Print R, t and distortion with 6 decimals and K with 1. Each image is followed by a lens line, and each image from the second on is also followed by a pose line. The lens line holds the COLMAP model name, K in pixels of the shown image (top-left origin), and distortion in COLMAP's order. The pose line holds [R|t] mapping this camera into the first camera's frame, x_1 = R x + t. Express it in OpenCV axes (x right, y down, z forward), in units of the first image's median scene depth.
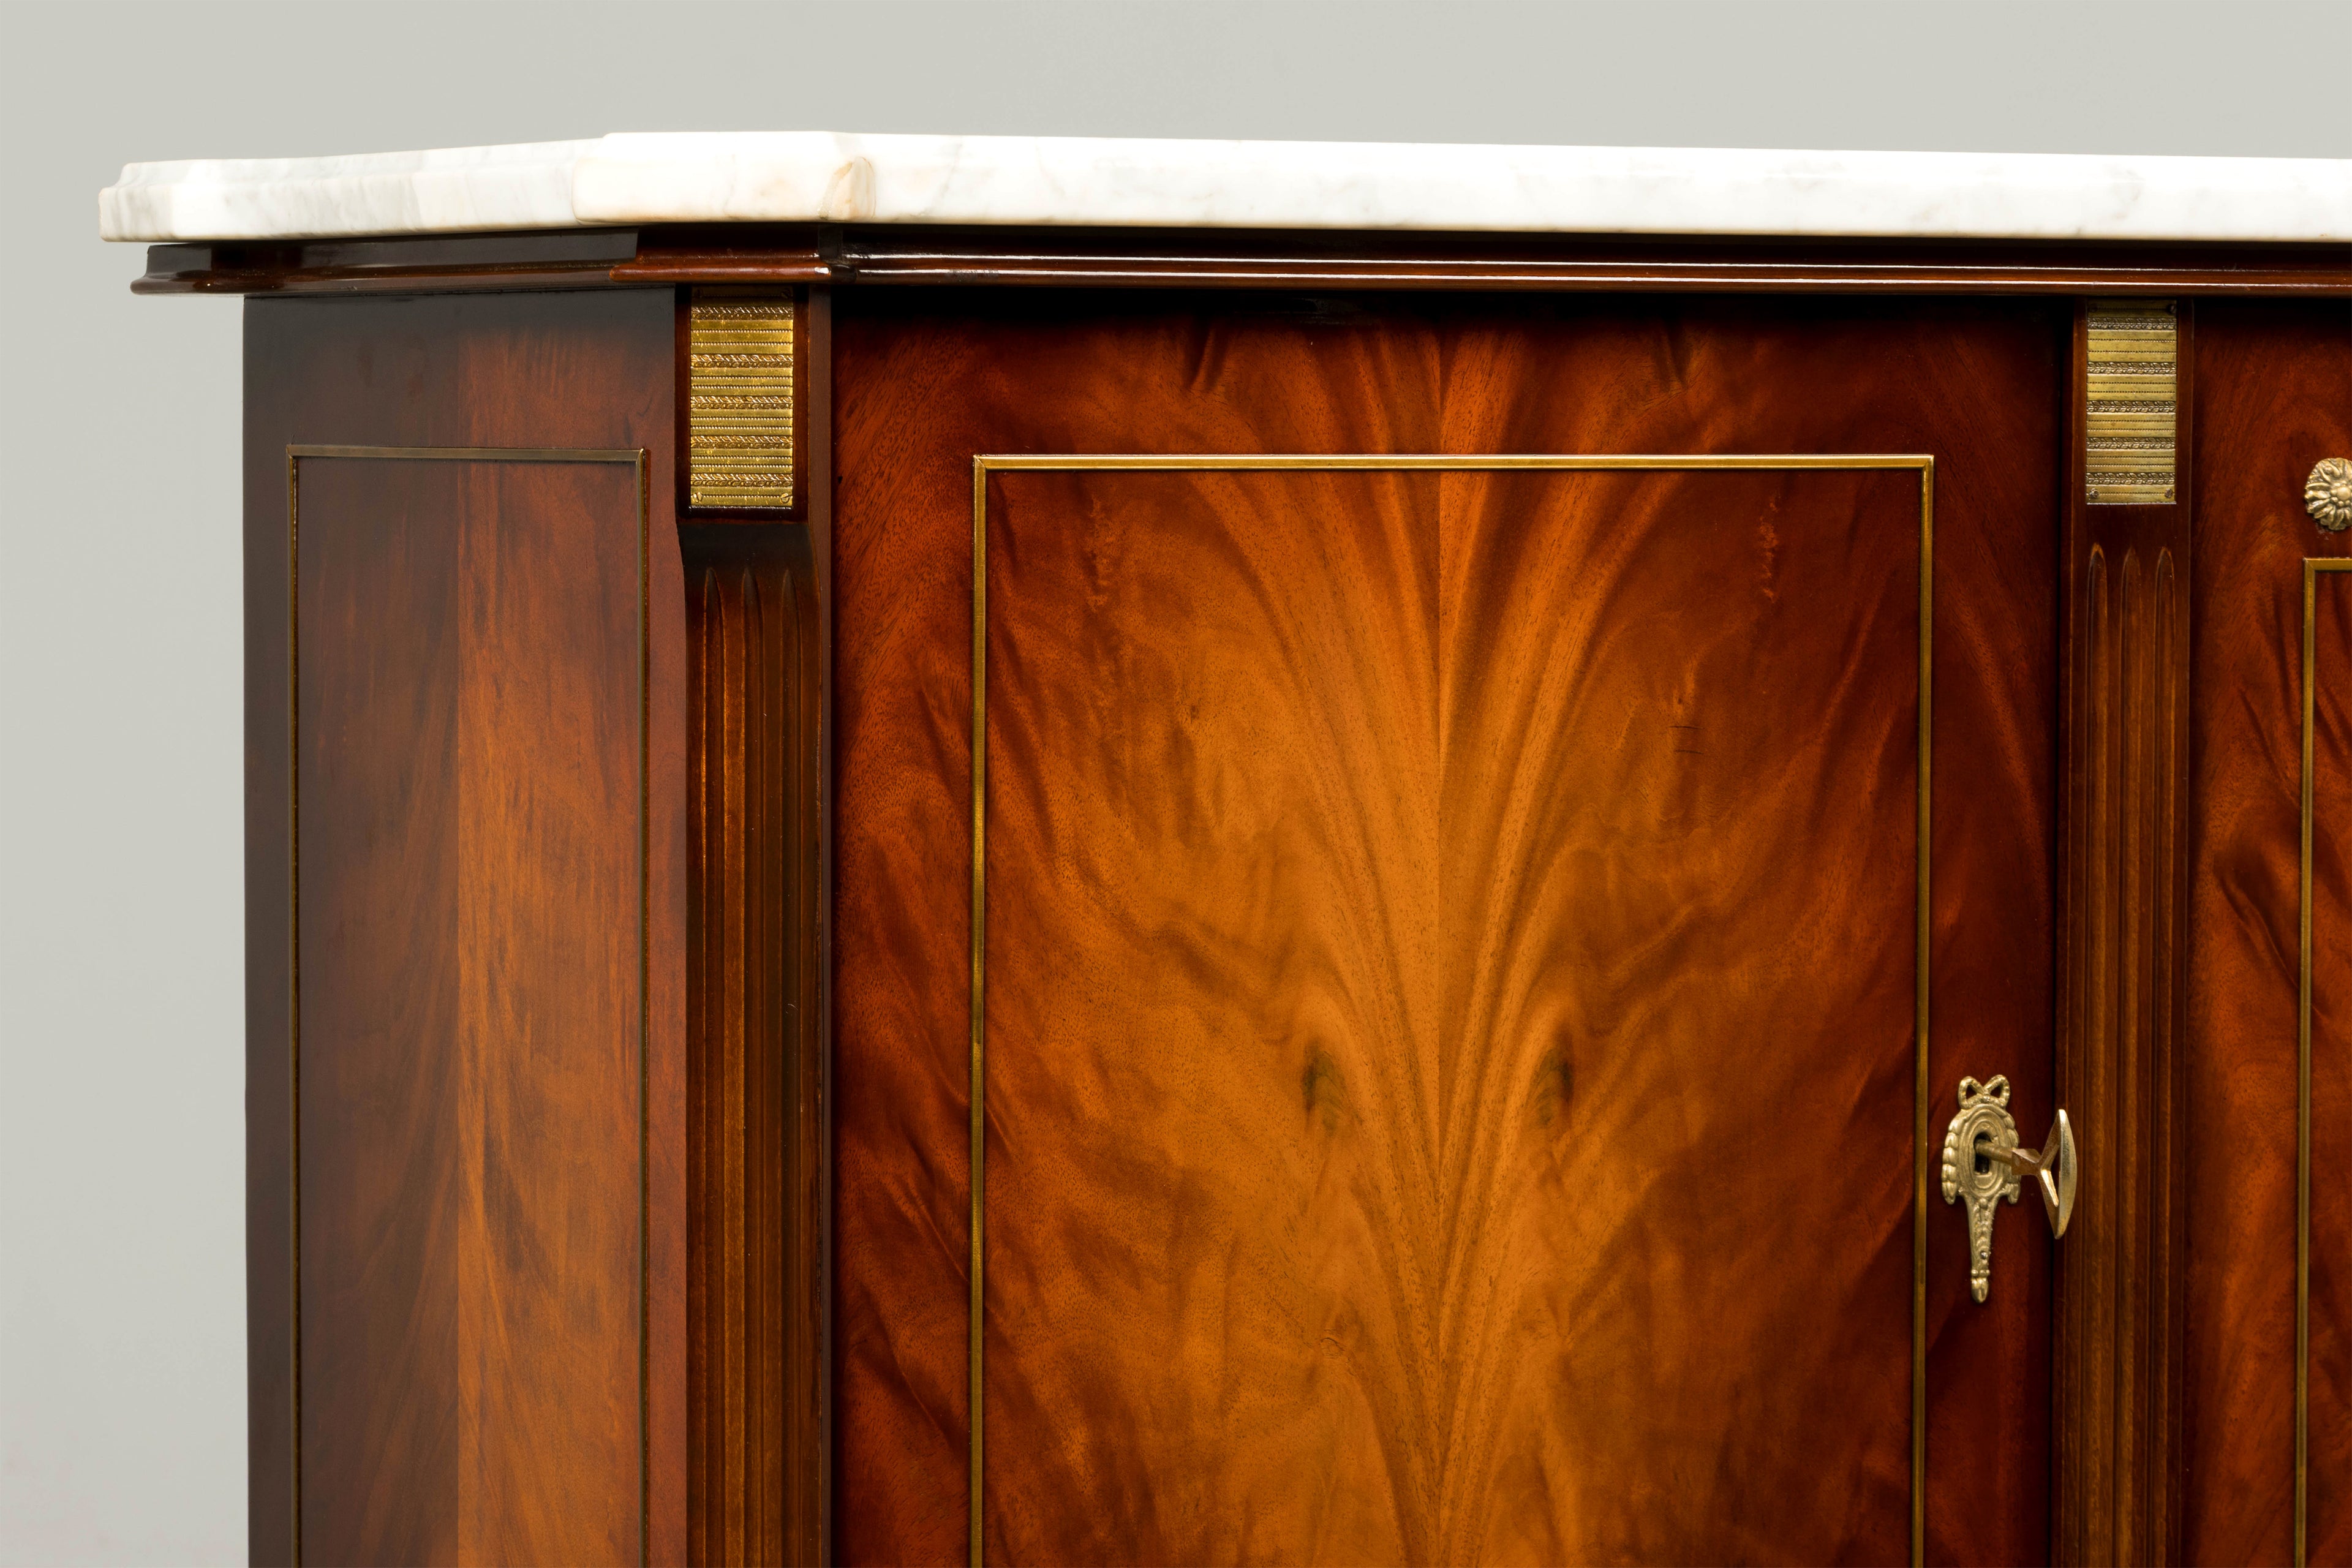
lens RADIAL K [[9865.0, 0, 1172.6], [0, 9865.0, 779.9], [0, 0, 1]] dist [-0.305733, 0.000000]
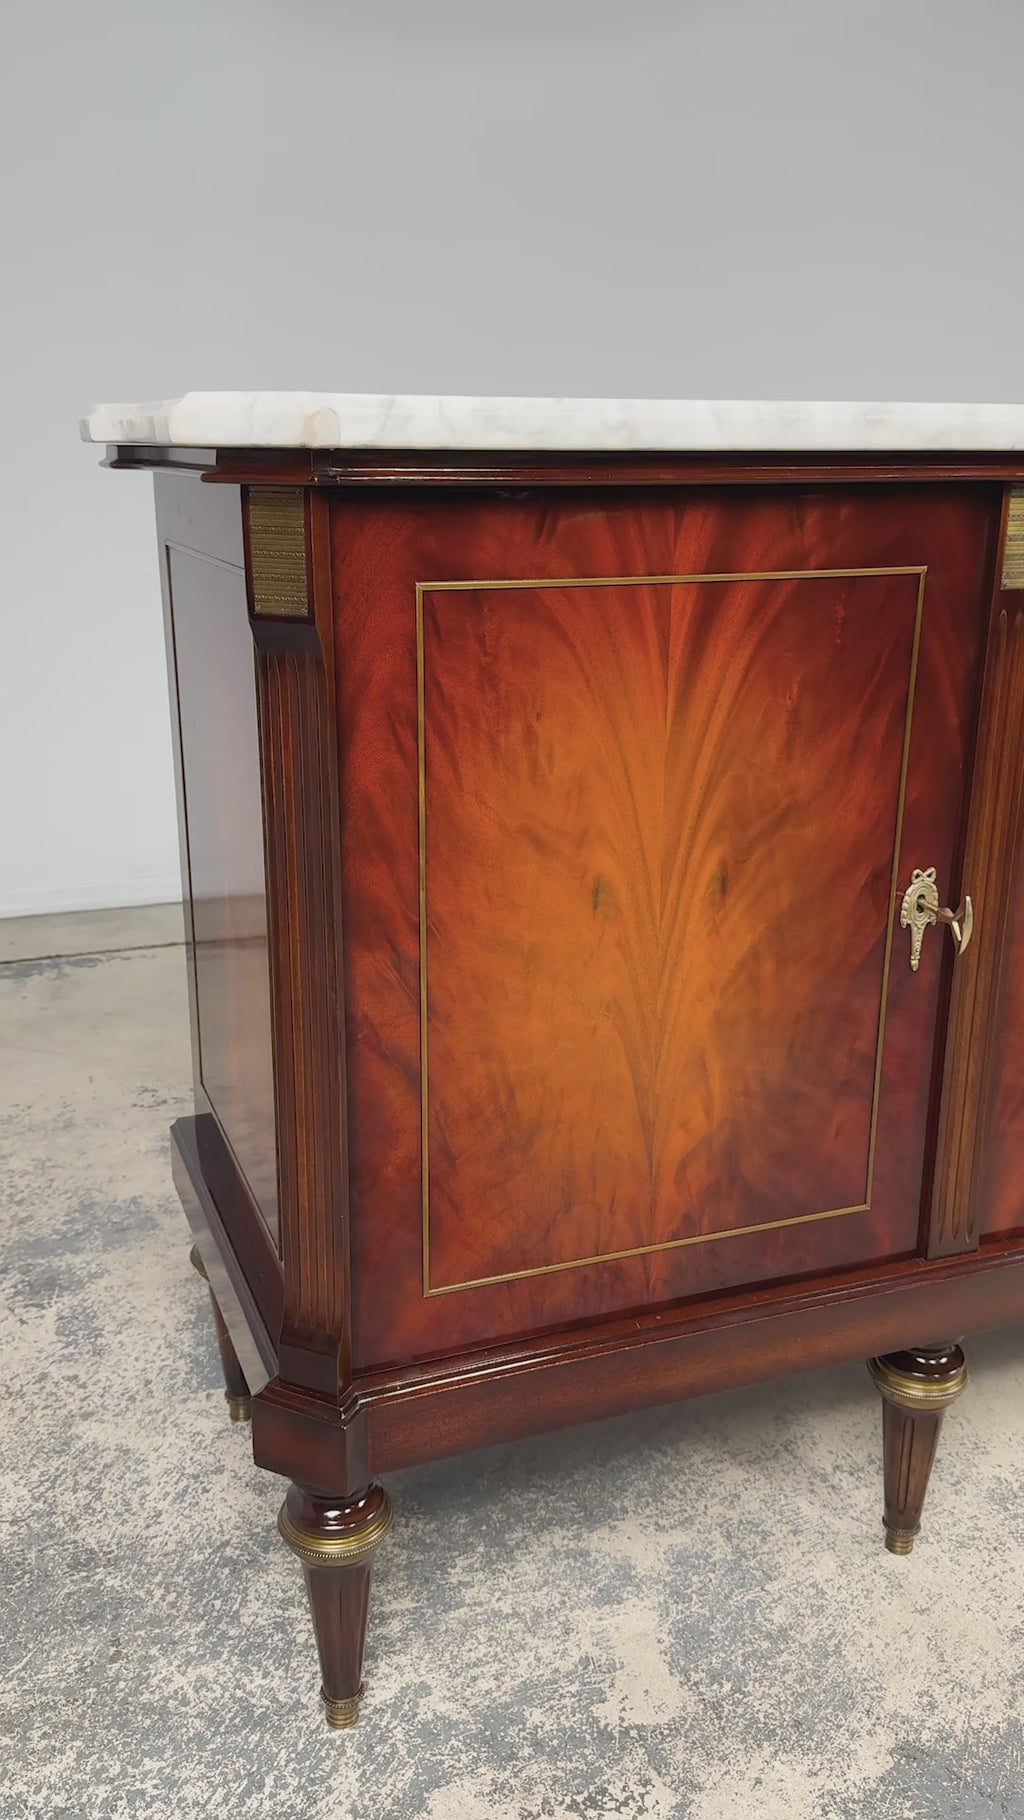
lens RADIAL K [[1475.1, 0, 481.1], [0, 1475.1, 907.8], [0, 0, 1]] dist [0.088568, -0.034441]
pose [[0.994736, 0.027862, -0.098610, 0.020183], [-0.002583, 0.968838, 0.247681, -0.041235], [0.102438, -0.246123, 0.963810, 0.696726]]
